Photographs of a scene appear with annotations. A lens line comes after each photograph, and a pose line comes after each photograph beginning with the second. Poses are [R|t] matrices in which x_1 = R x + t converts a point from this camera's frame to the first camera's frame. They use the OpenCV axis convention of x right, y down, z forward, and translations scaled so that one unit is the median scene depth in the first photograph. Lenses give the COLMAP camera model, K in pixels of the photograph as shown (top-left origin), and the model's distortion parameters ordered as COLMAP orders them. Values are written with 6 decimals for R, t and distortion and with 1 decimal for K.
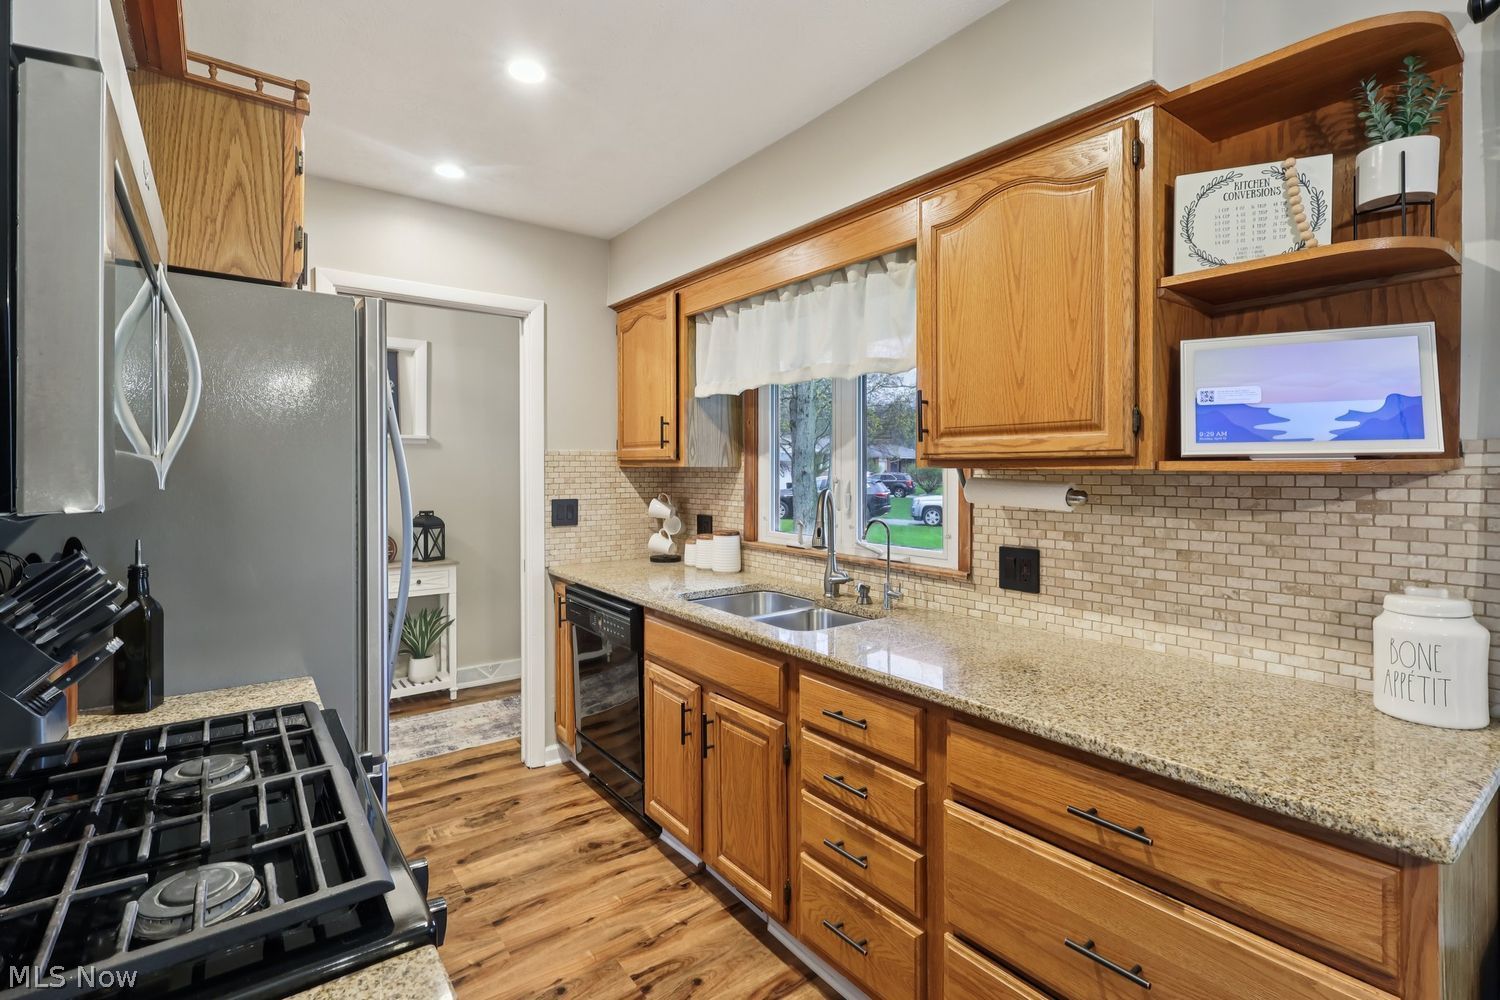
lens RADIAL K [[699.8, 0, 749.5], [0, 699.8, 475.9], [0, 0, 1]] dist [-0.002010, -0.000078]
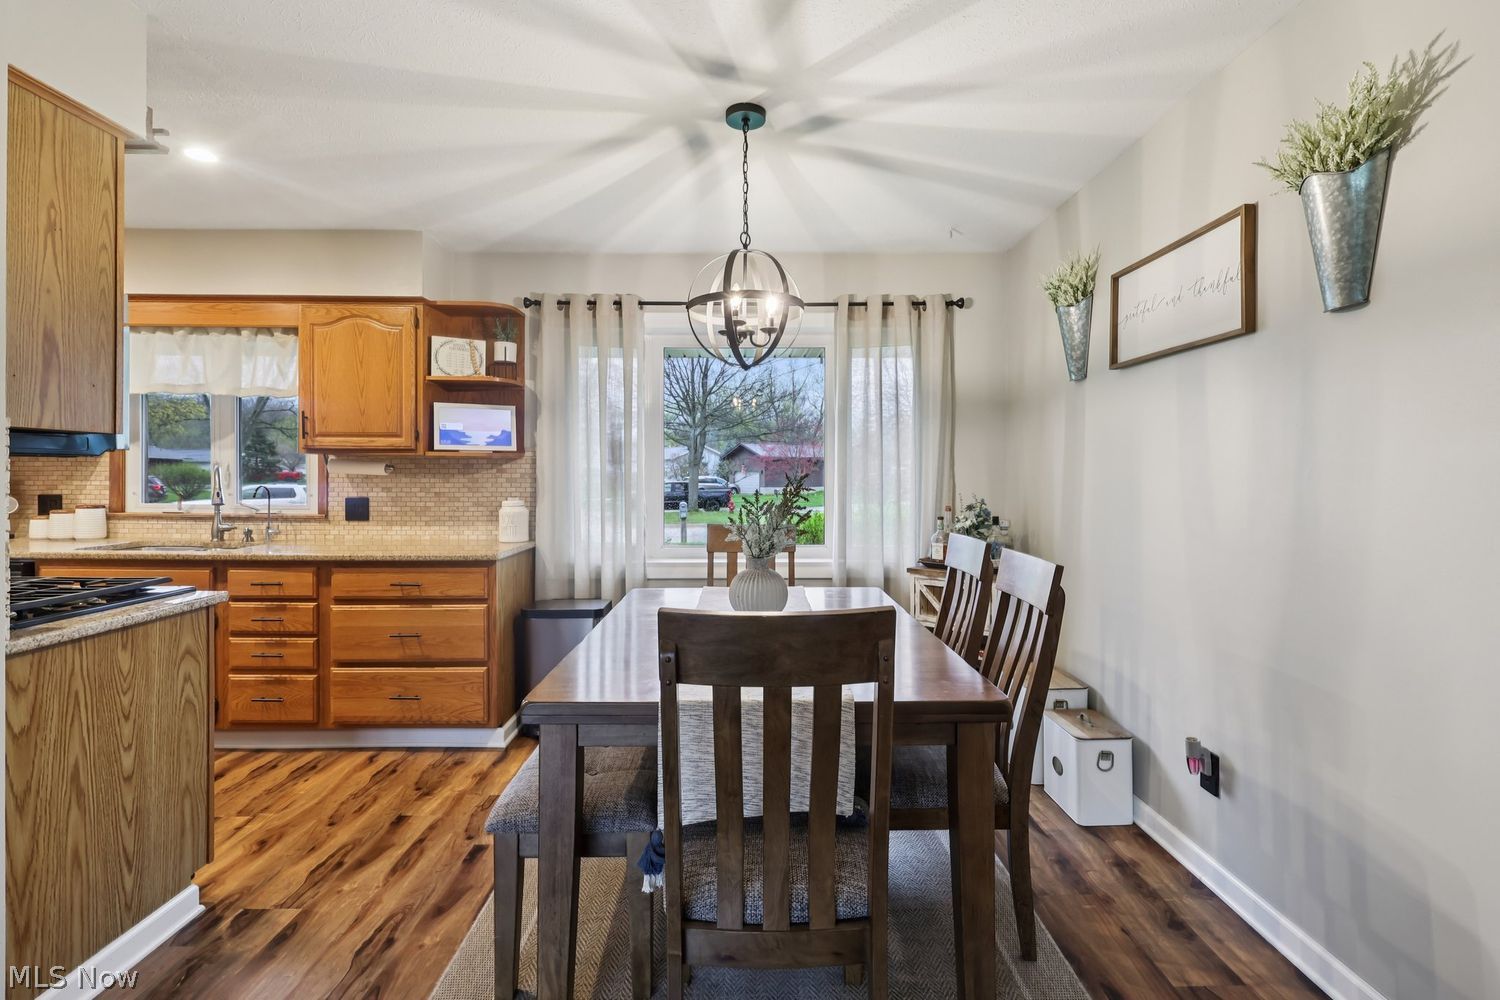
lens RADIAL K [[699.8, 0, 750.2], [0, 699.8, 476.4], [0, 0, 1]] dist [-0.002010, -0.000078]
pose [[0.590908, -0.001849, 0.806737, -0.563693], [0.002505, 0.999997, 0.000457, 0.052656], [-0.806735, 0.001751, 0.590911, -1.071246]]
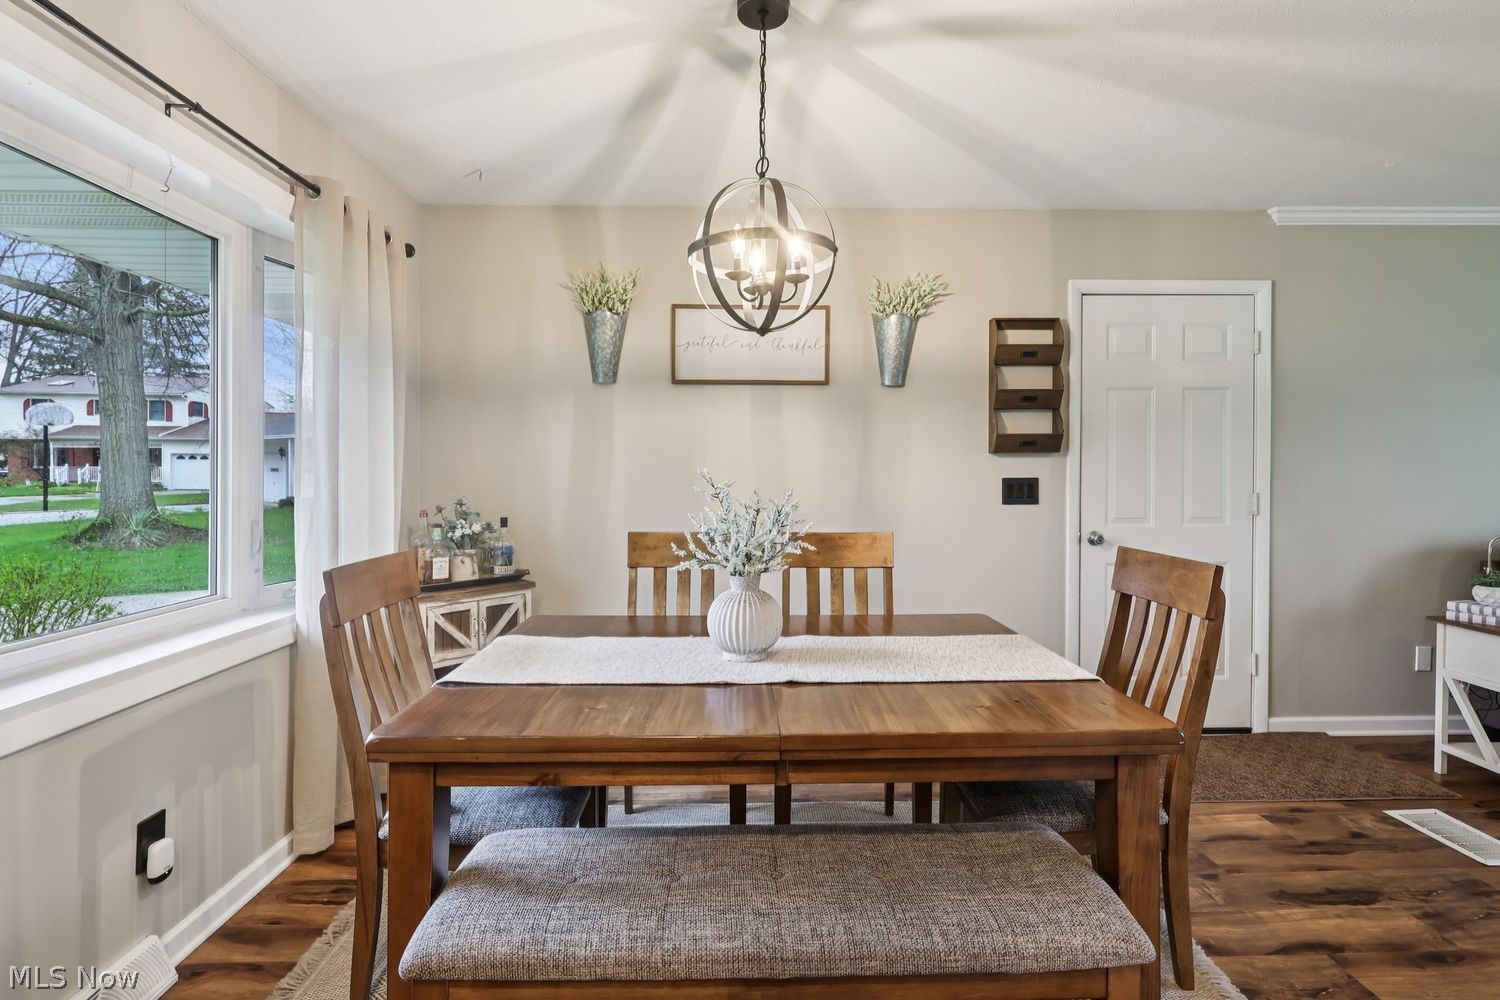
lens RADIAL K [[699.8, 0, 748.6], [0, 699.8, 475.4], [0, 0, 1]] dist [-0.002010, -0.000078]
pose [[-0.813566, -0.006288, 0.581438, -0.100509], [-0.001016, 0.999955, 0.009393, 0.047294], [-0.581471, 0.007051, -0.813536, 0.512919]]
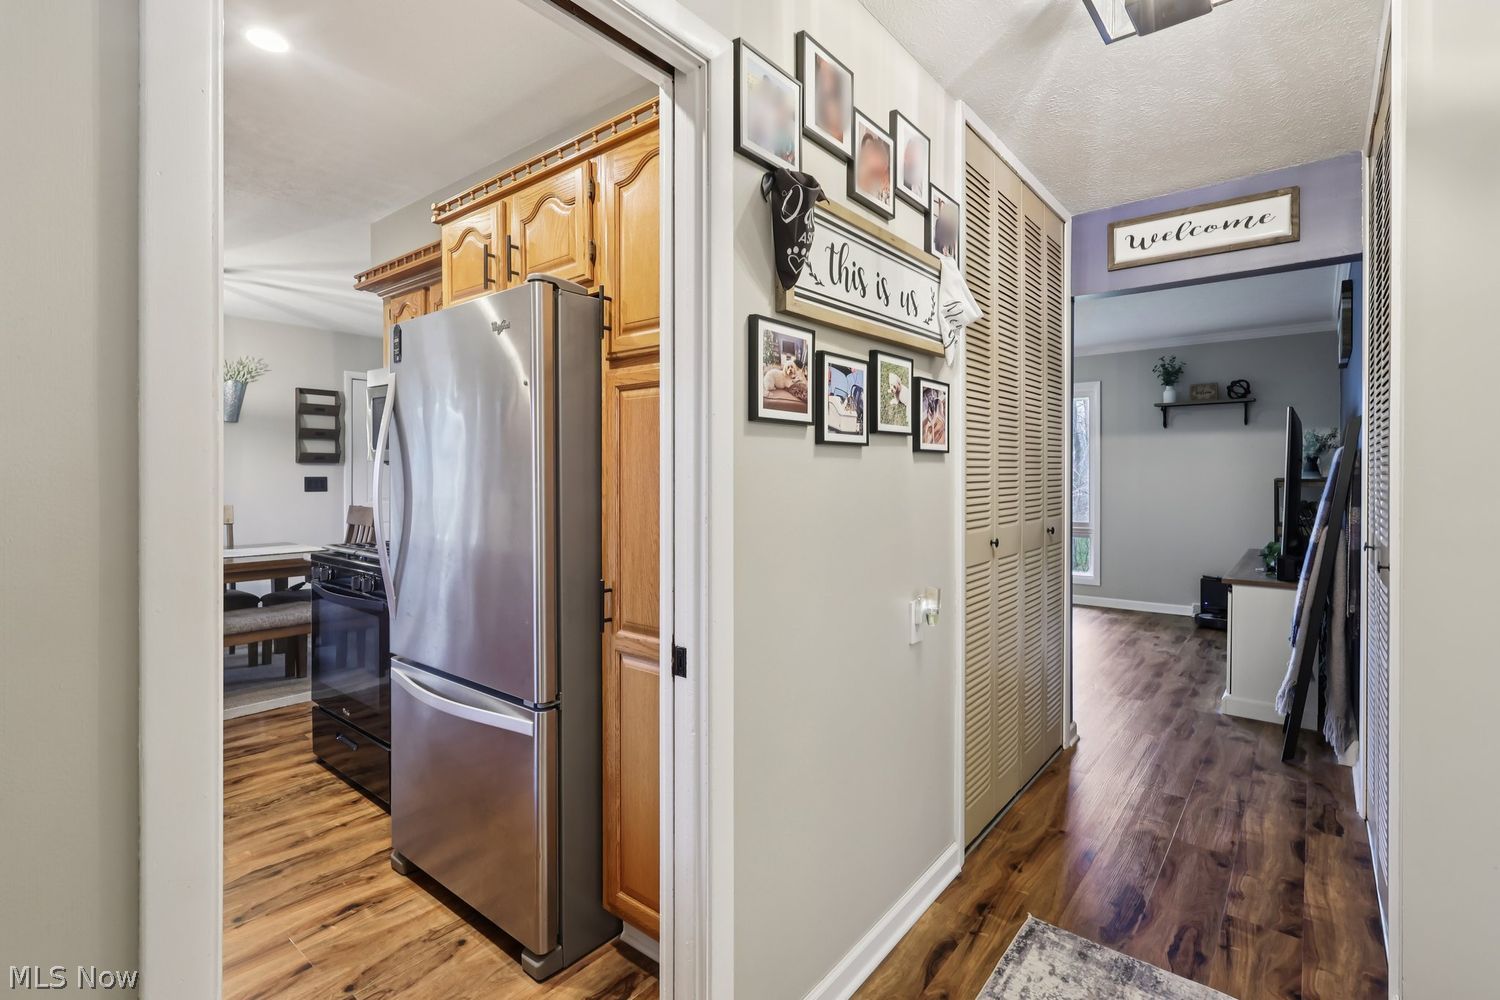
lens RADIAL K [[699.8, 0, 743.7], [0, 699.8, 489.2], [0, 0, 1]] dist [-0.002010, -0.000078]
pose [[-0.972499, 0.001038, -0.232903, -0.799578], [-0.005374, 0.999624, 0.026892, 0.027863], [0.232843, 0.027405, -0.972128, 2.269414]]
